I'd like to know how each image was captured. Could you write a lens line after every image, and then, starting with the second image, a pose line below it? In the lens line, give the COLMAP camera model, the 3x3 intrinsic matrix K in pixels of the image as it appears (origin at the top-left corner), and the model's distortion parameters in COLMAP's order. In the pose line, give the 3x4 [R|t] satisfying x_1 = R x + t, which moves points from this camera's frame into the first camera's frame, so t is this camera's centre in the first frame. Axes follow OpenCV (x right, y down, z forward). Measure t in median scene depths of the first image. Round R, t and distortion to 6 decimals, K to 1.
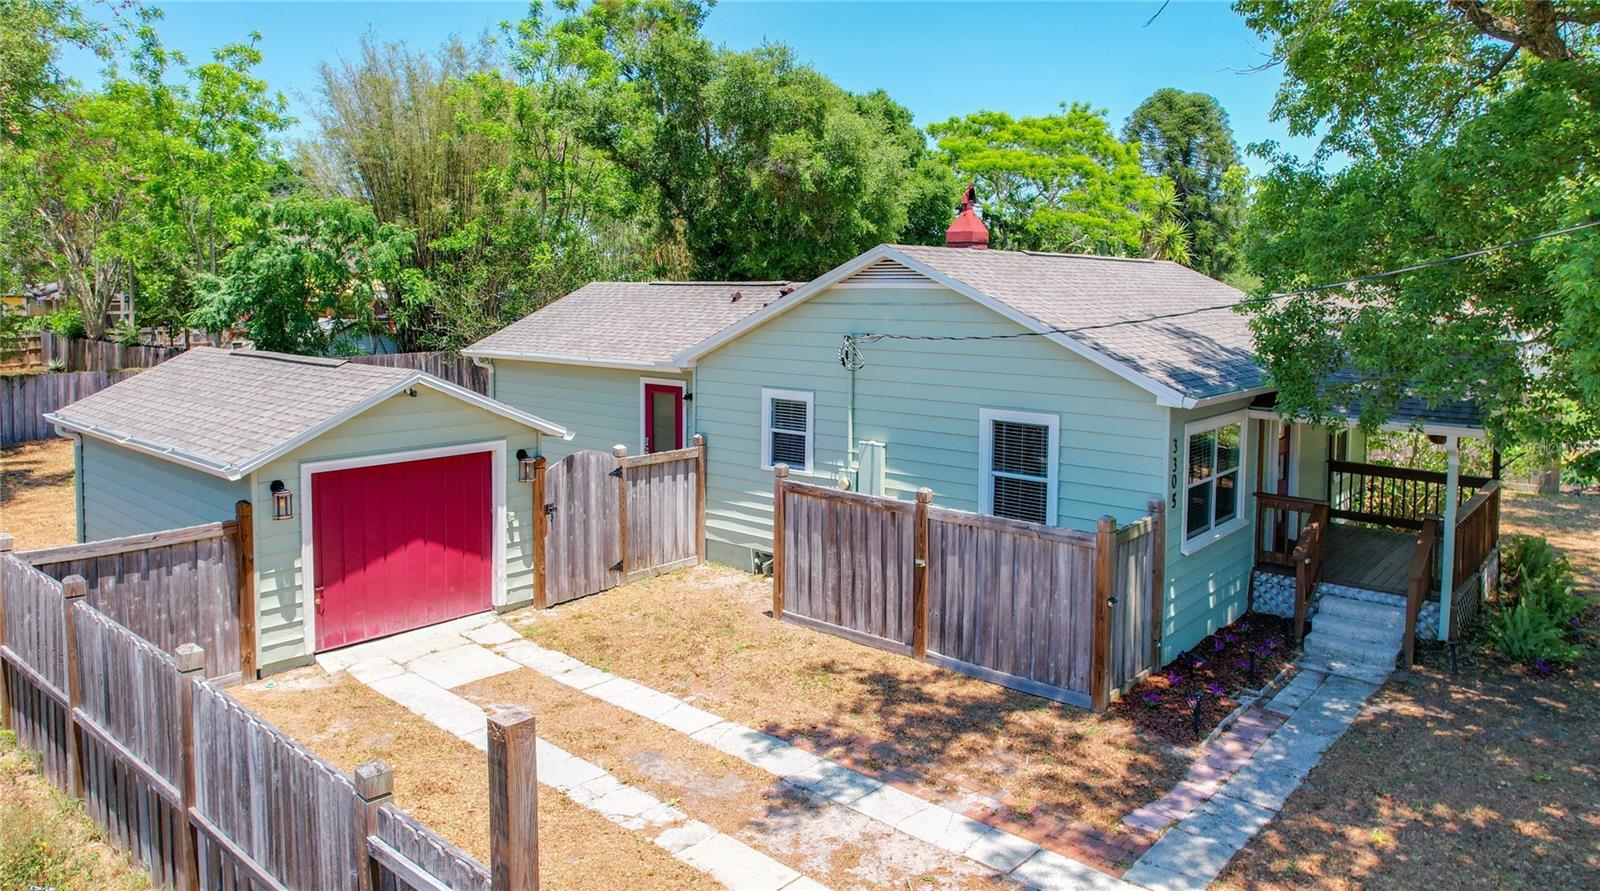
lens RADIAL K [[1042.6, 0, 791.8], [0, 1042.6, 442.4], [0, 0, 1]] dist [-0.033832, -0.000690]
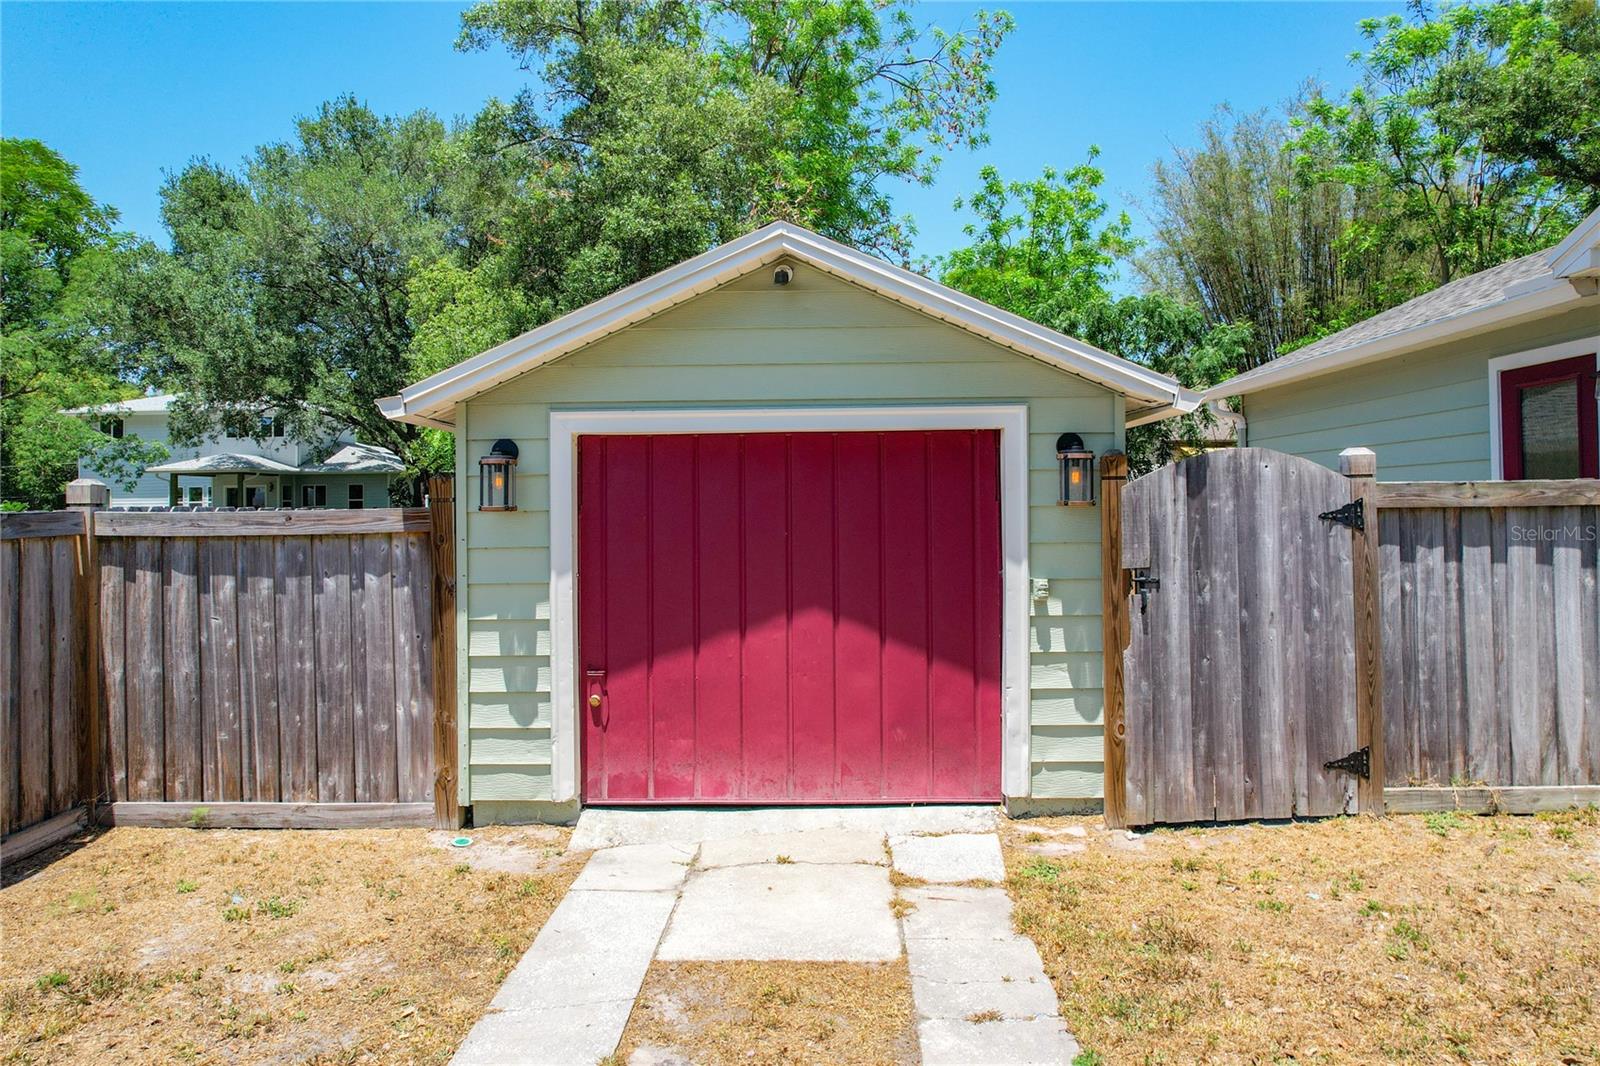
lens RADIAL K [[1031.1, 0, 808.5], [0, 1031.1, 494.9], [0, 0, 1]] dist [-0.074280, 0.071764]
pose [[0.649289, -0.031443, -0.759892, -0.009072], [-0.089690, 0.989007, -0.117559, 0.091603], [0.755235, 0.144485, 0.639331, 0.653429]]
